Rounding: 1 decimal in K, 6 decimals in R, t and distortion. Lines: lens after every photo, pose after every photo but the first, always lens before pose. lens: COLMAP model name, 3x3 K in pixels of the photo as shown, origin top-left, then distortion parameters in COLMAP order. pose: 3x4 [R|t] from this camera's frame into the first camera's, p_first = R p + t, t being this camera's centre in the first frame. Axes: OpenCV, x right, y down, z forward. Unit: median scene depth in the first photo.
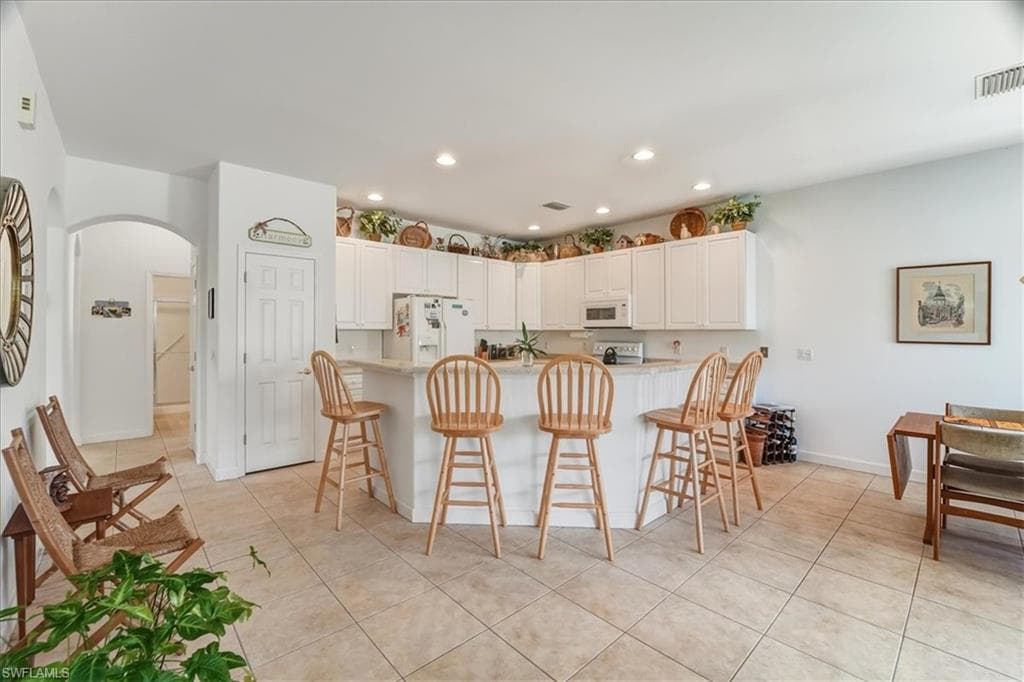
lens RADIAL K [[420.8, 0, 513.2], [0, 420.8, 332.5], [0, 0, 1]] dist [-0.020154, -0.000213]
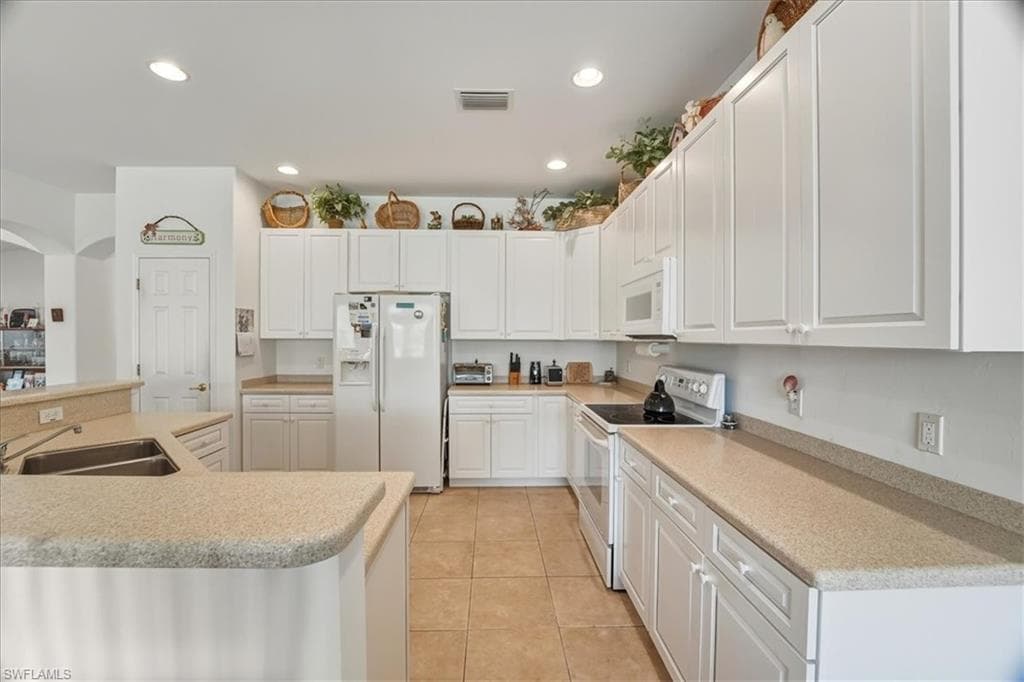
lens RADIAL K [[420.8, 0, 510.9], [0, 420.8, 345.0], [0, 0, 1]] dist [-0.020154, -0.000213]
pose [[0.765336, 0.014429, -0.643470, 0.411427], [-0.004927, 0.999851, 0.016561, -0.009878], [0.643613, -0.009504, 0.765292, 0.558009]]
